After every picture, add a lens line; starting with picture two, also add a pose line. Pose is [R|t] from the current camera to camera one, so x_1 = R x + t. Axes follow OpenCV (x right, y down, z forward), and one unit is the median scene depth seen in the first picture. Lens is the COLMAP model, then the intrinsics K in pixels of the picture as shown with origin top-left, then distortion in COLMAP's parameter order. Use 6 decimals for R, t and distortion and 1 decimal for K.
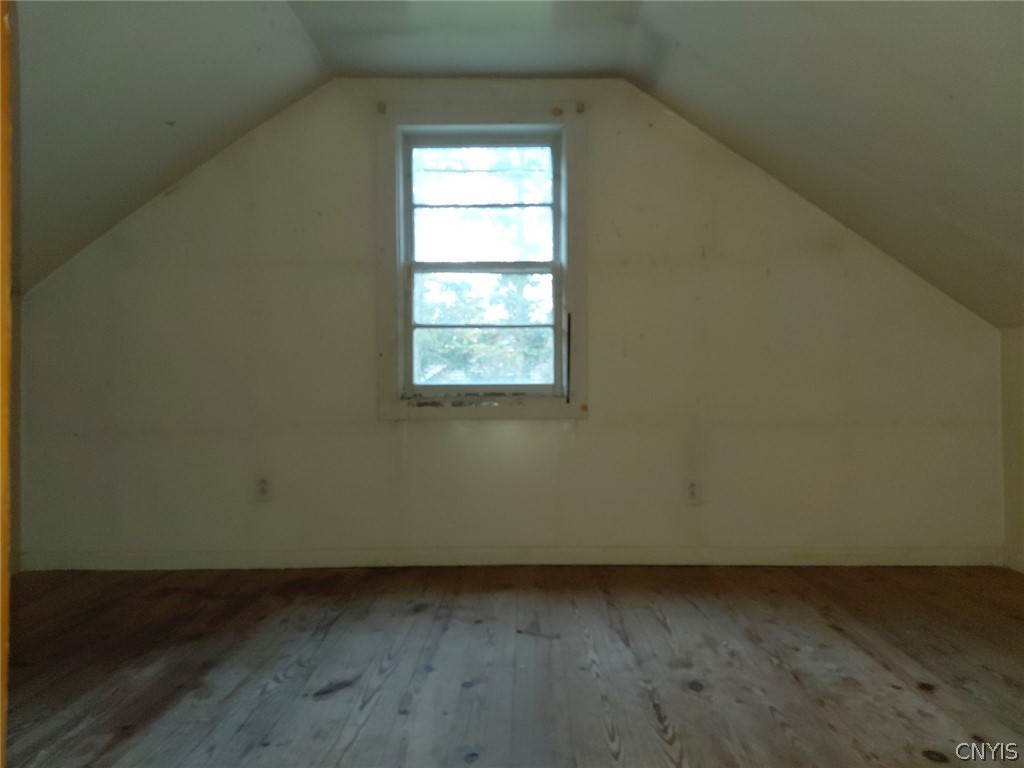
lens RADIAL K [[752.0, 0, 512.4], [0, 752.0, 384.9], [0, 0, 1]] dist [-0.012287, 0.002665]
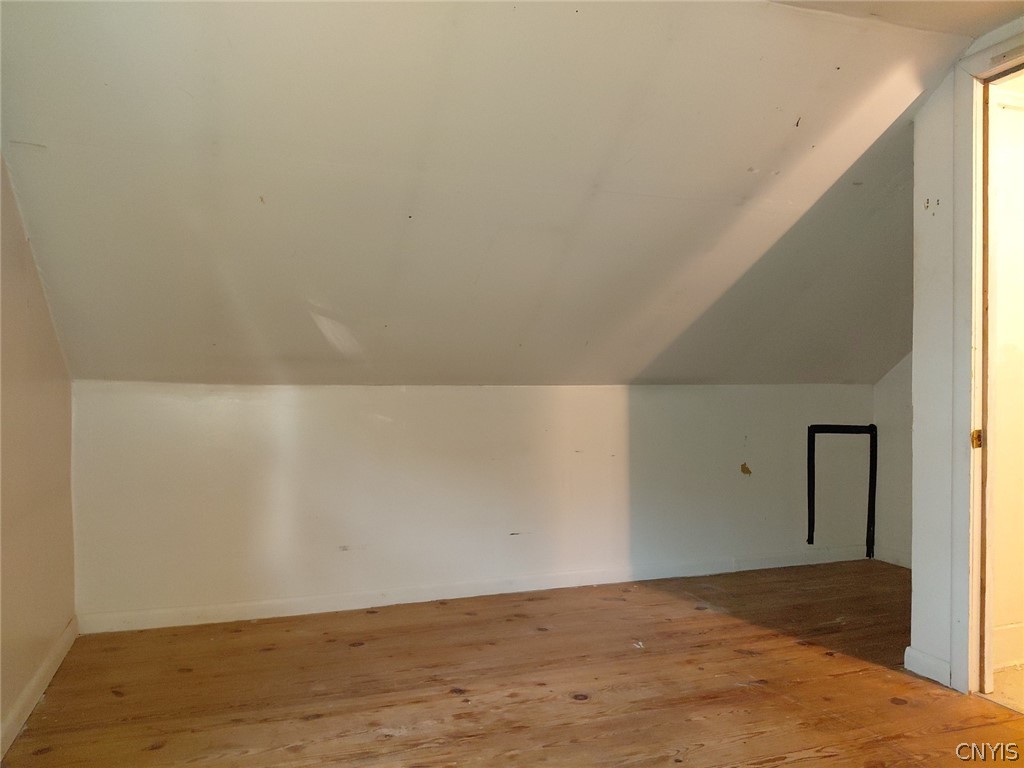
lens RADIAL K [[752.0, 0, 510.6], [0, 752.0, 384.1], [0, 0, 1]] dist [-0.012287, 0.002665]
pose [[-0.354100, -0.006438, 0.935185, -0.650195], [-0.004363, 0.999977, 0.005232, -0.124122], [-0.935197, -0.002227, -0.354120, 1.321910]]
